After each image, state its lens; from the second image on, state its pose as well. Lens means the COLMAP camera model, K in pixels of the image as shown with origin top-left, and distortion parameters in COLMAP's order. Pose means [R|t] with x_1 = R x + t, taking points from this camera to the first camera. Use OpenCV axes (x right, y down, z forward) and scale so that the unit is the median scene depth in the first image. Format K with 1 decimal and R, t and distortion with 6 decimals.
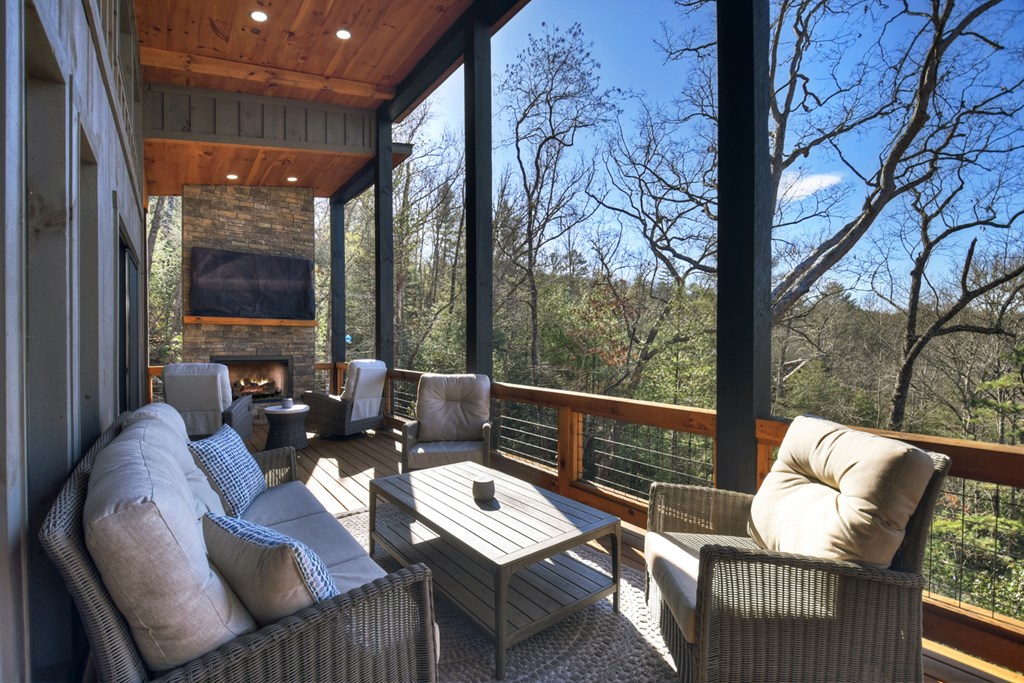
lens RADIAL K [[456.4, 0, 513.2], [0, 456.4, 345.9], [0, 0, 1]] dist [-0.028217, -0.000054]
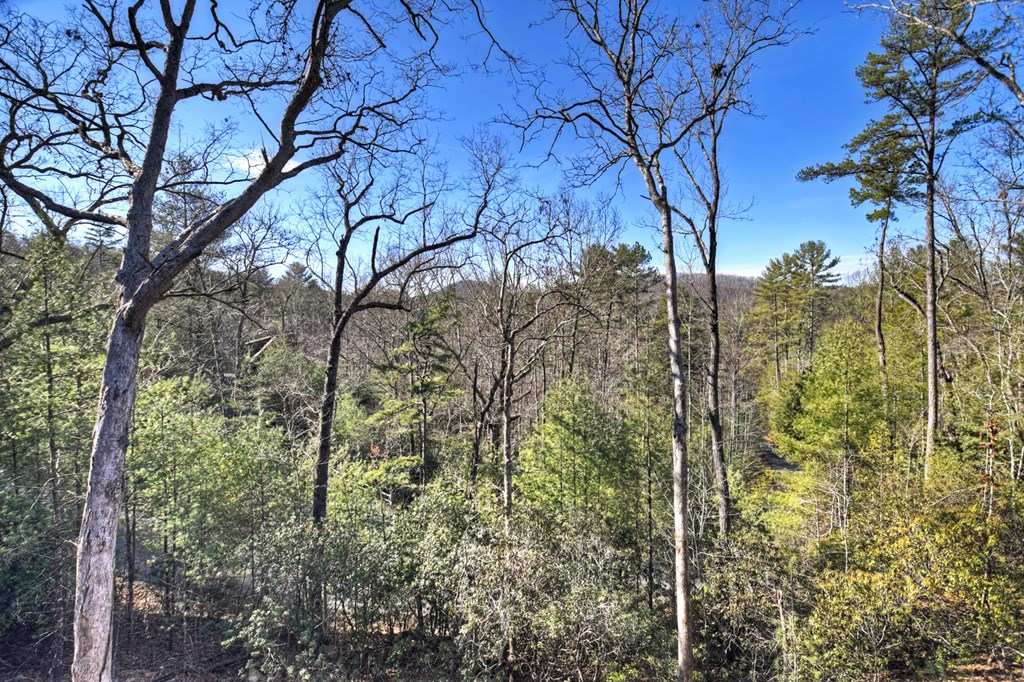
lens RADIAL K [[456.4, 0, 513.2], [0, 456.4, 345.4], [0, 0, 1]] dist [-0.028217, -0.000054]
pose [[0.496783, -0.067271, 0.865264, 0.144928], [0.025281, 0.997690, 0.063052, 0.000786], [-0.867506, -0.009448, 0.497336, 0.084046]]
